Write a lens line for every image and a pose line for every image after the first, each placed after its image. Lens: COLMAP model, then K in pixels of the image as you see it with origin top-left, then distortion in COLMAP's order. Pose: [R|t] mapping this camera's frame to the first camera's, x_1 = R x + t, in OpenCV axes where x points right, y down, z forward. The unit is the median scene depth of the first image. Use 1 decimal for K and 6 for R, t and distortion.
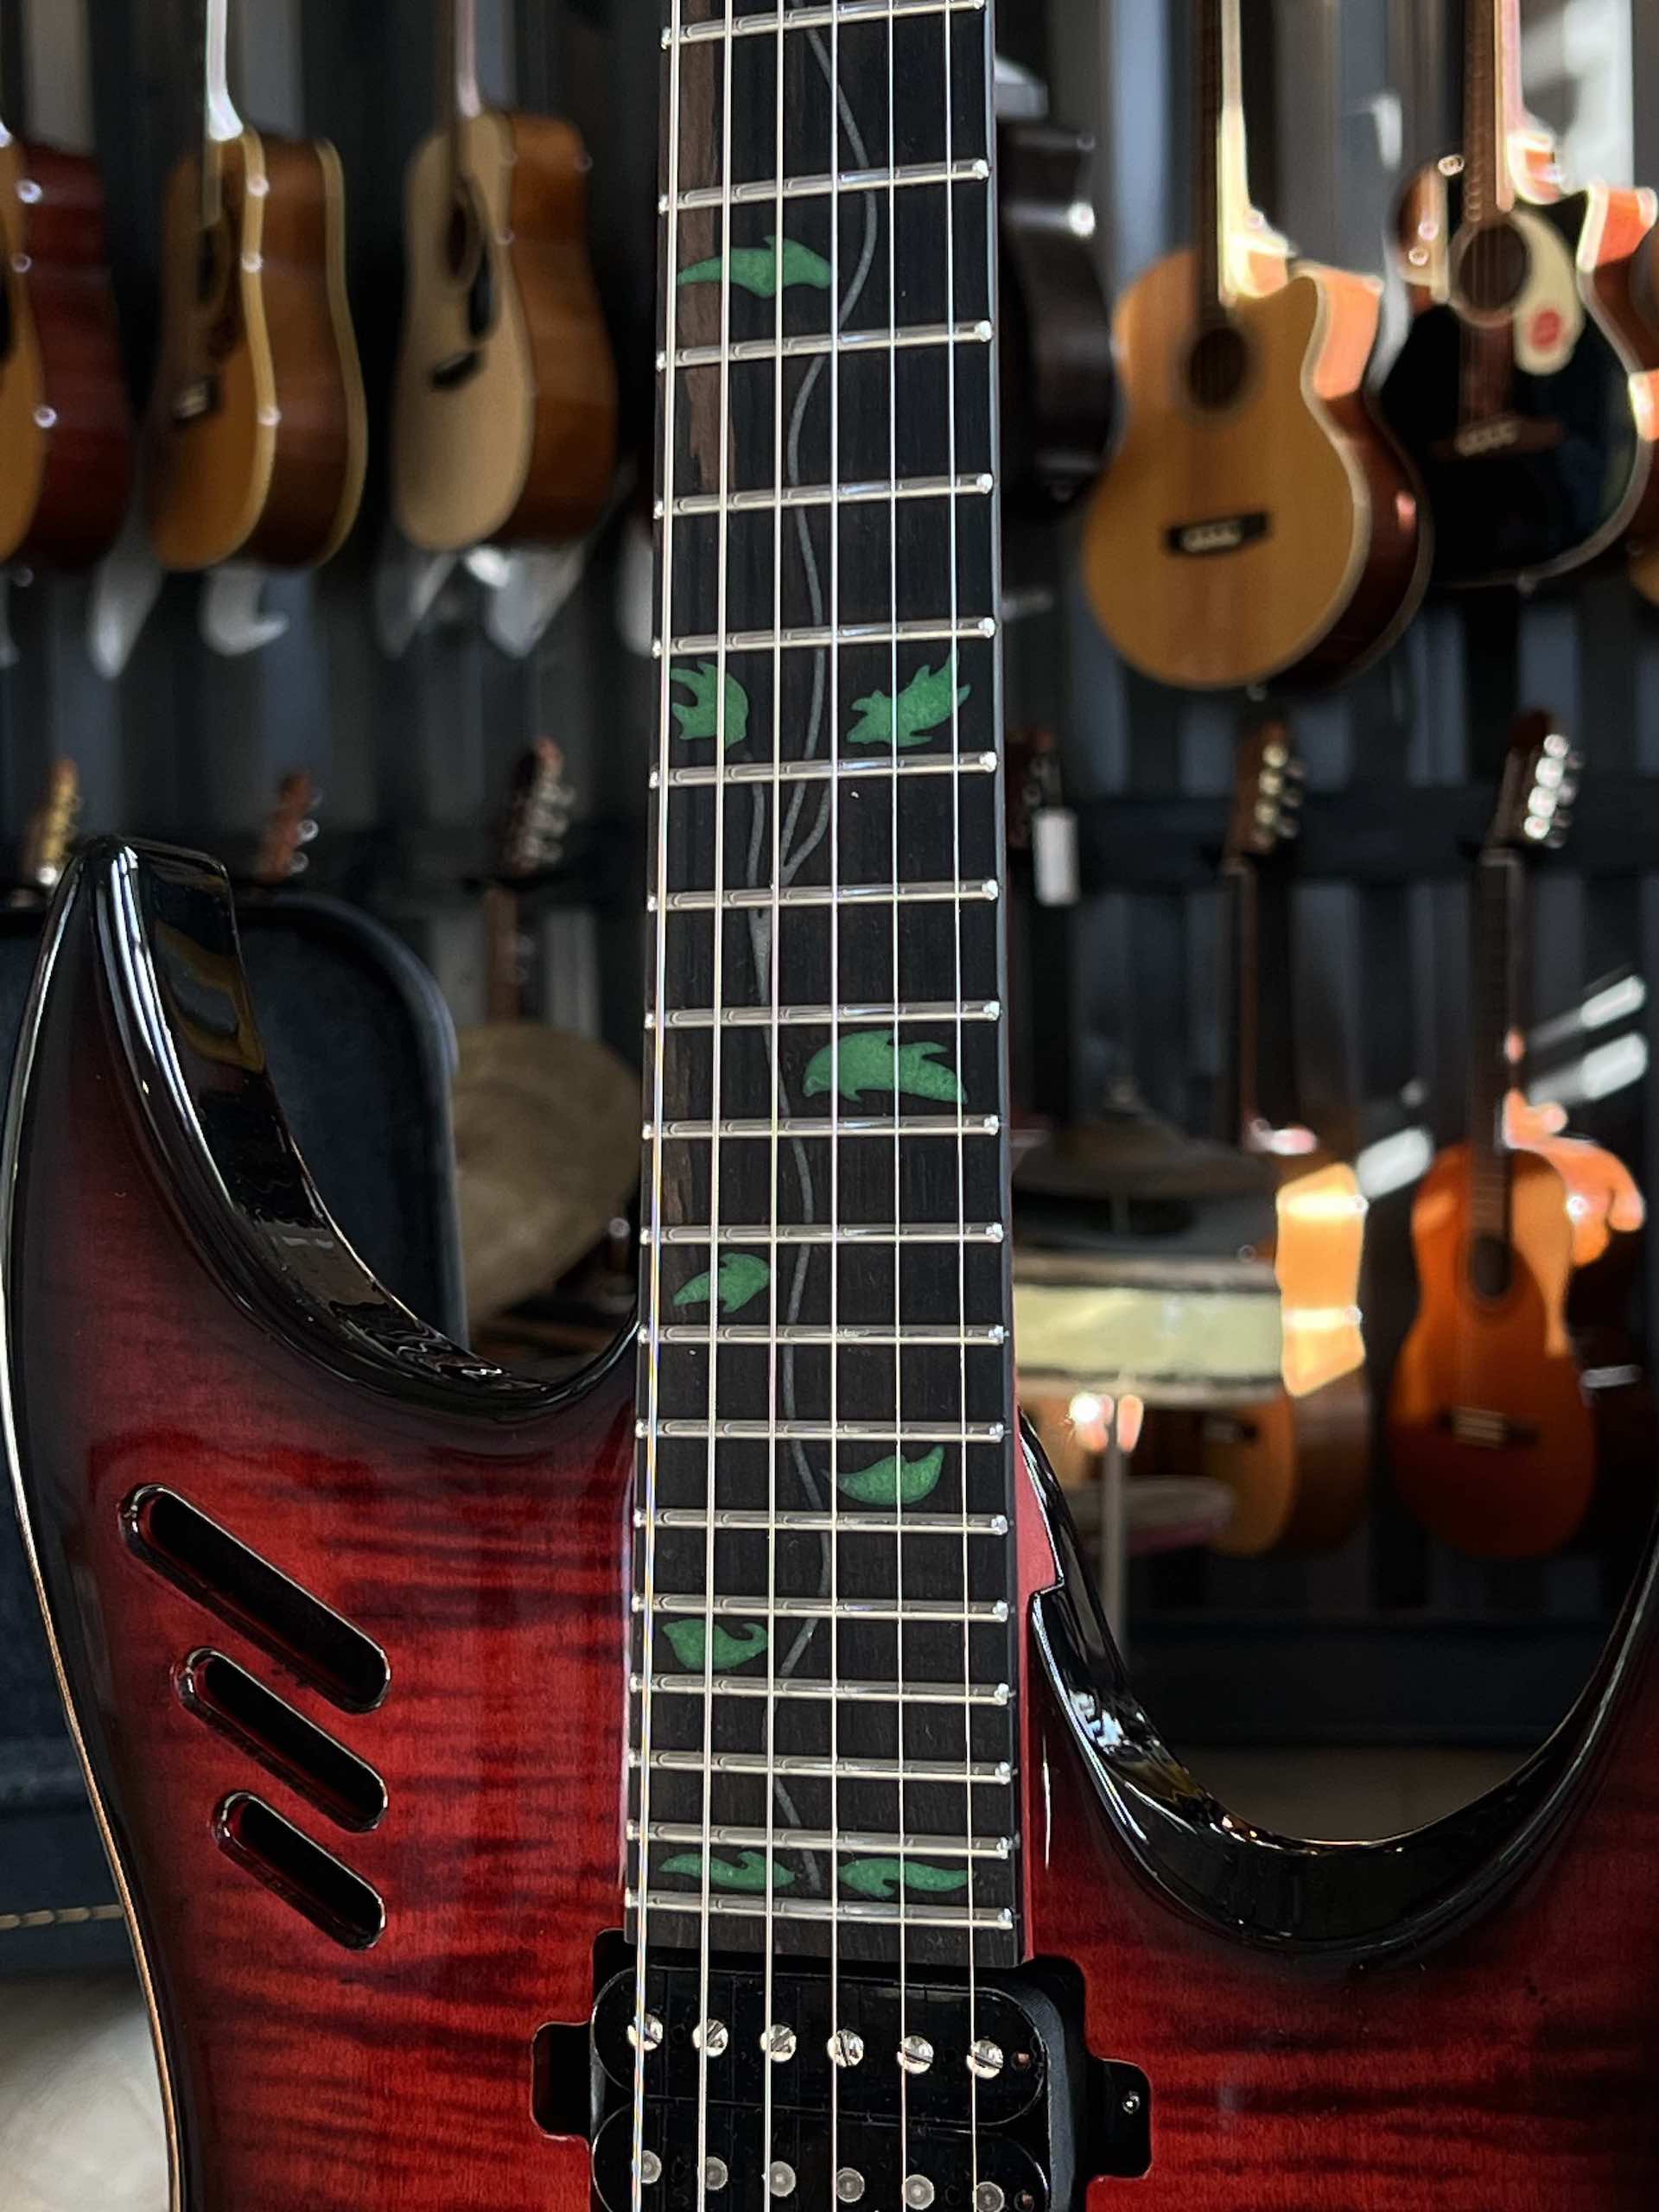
lens RADIAL K [[4227.0, 0, 881.3], [0, 4227.0, 1087.9], [0, 0, 1]] dist [0.140805, 0.000000]
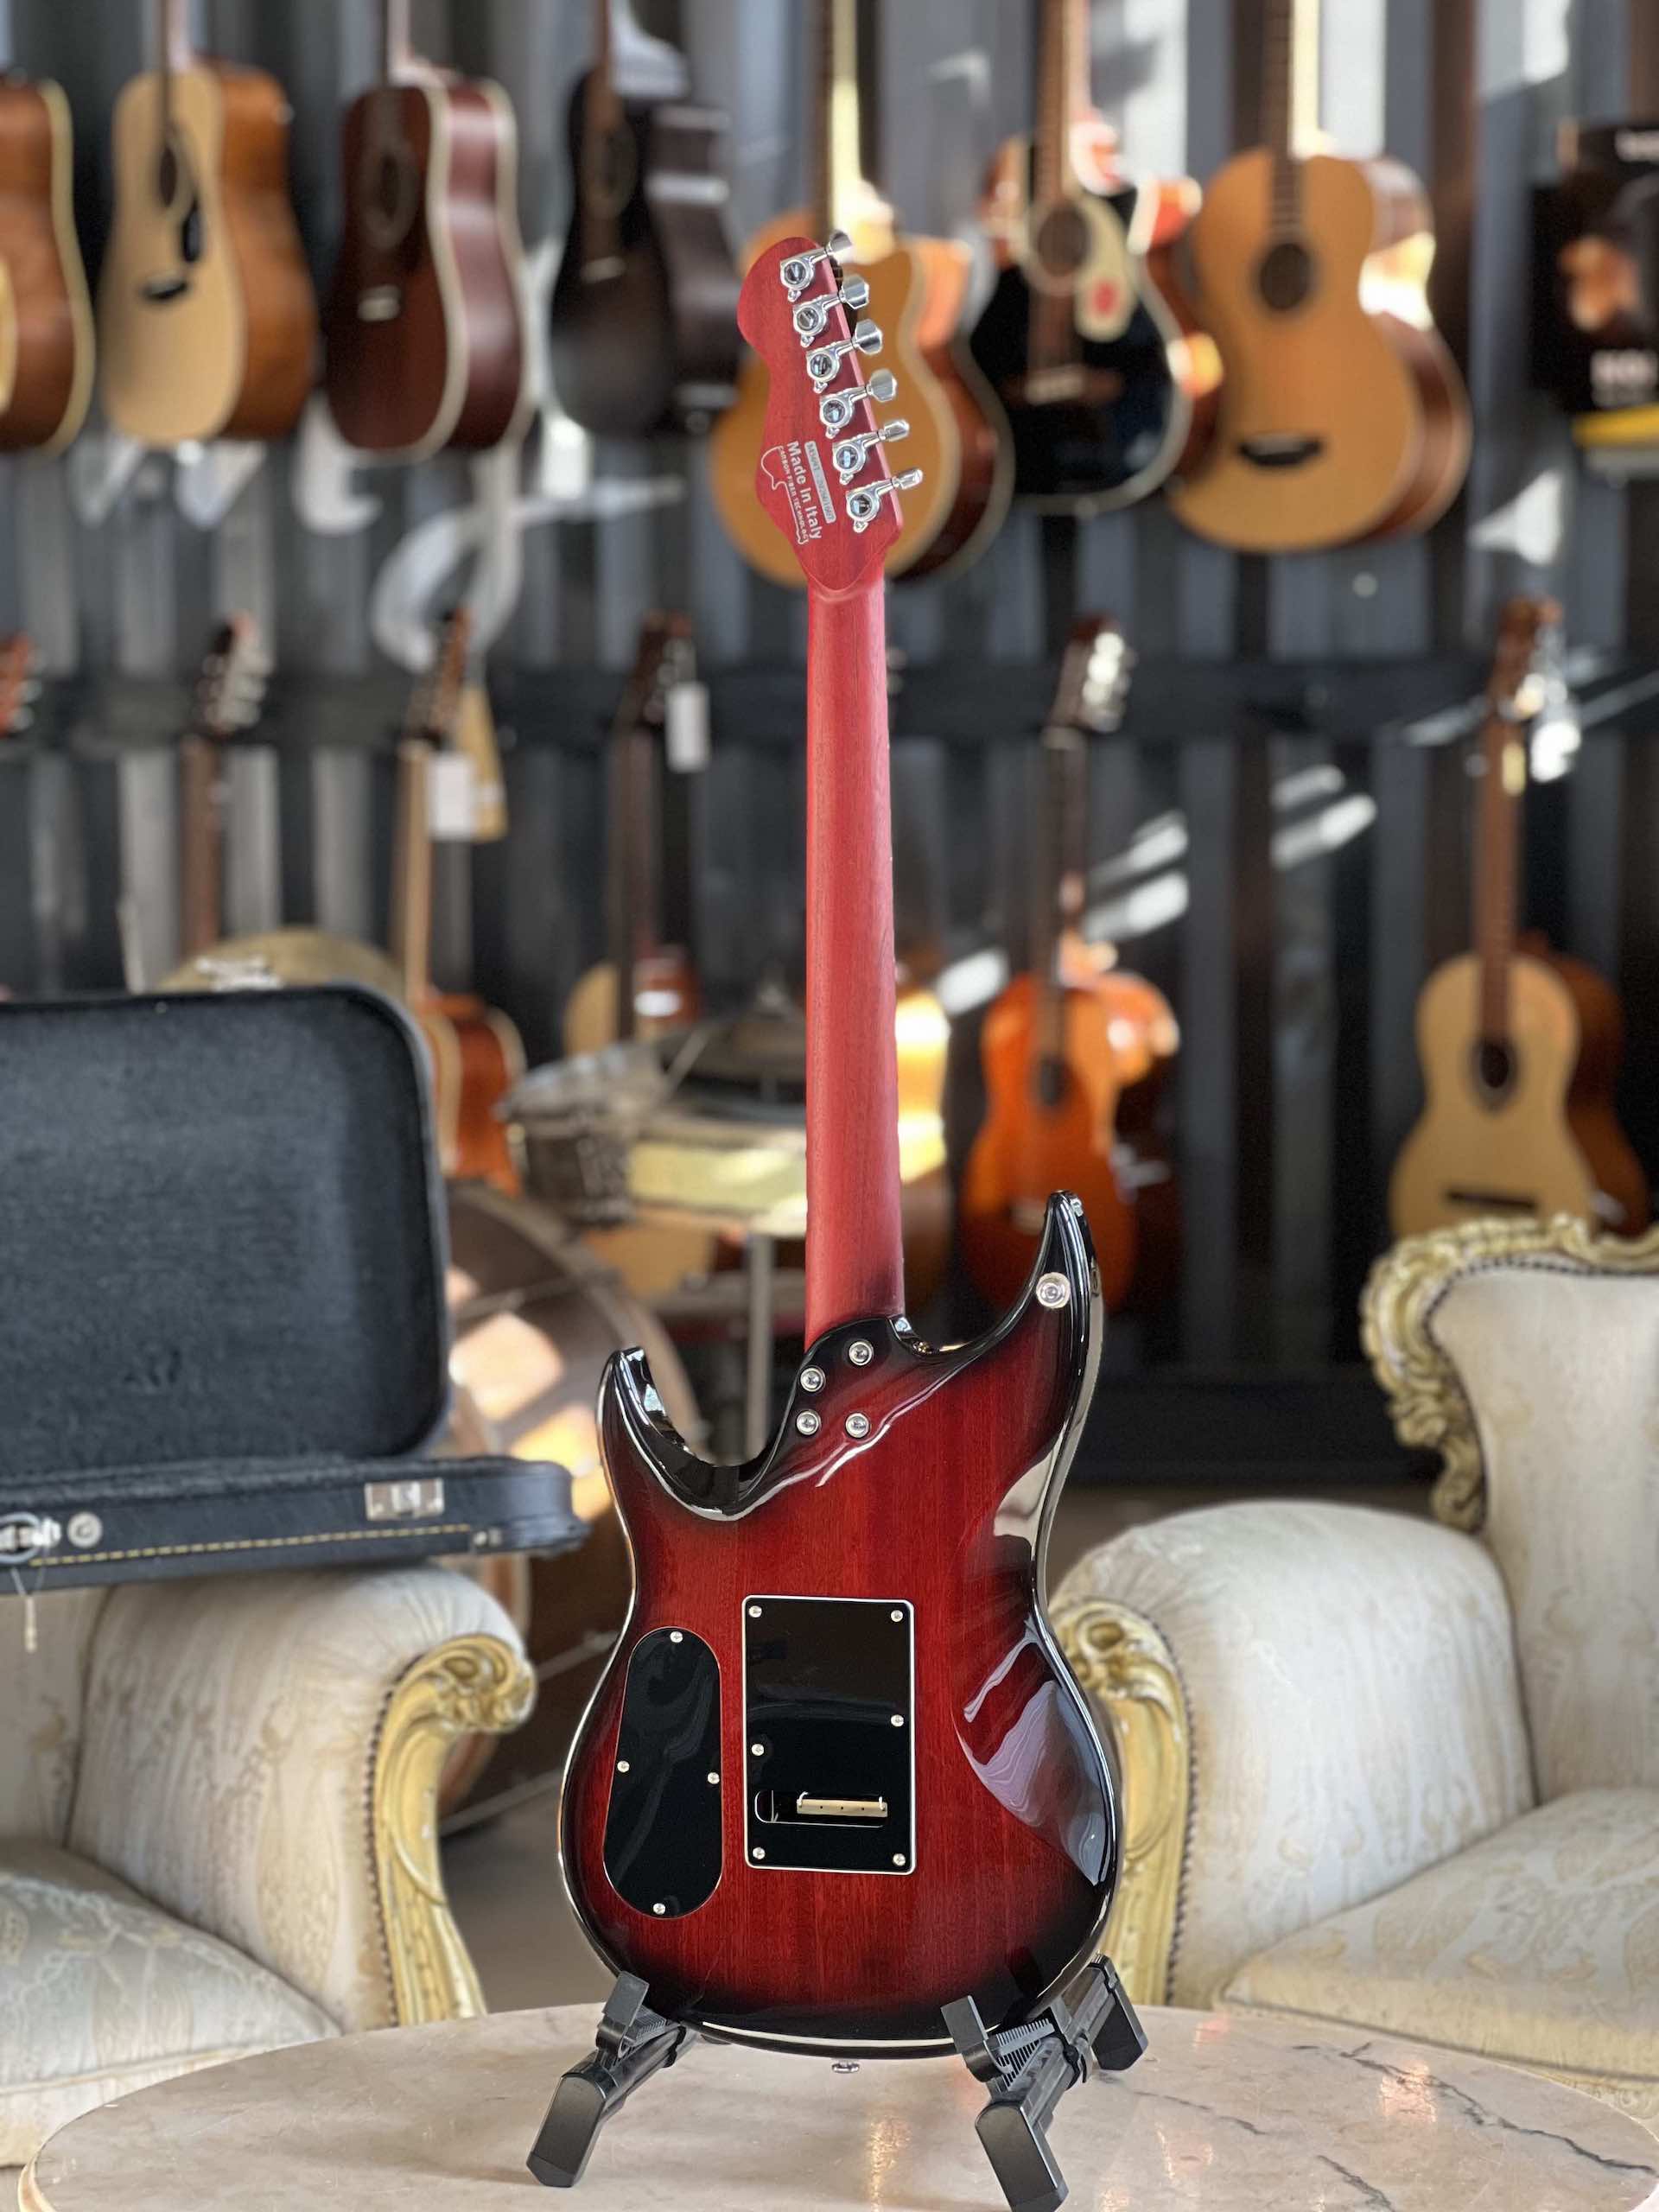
lens RADIAL K [[5096.3, 0, 867.3], [0, 5096.3, 1000.9], [0, 0, 1]] dist [0.171627, 0.000000]
pose [[0.994996, 0.008433, 0.099558, -0.414866], [-0.014021, 0.998357, 0.055565, -0.490323], [-0.098926, -0.056683, 0.993479, -3.466863]]
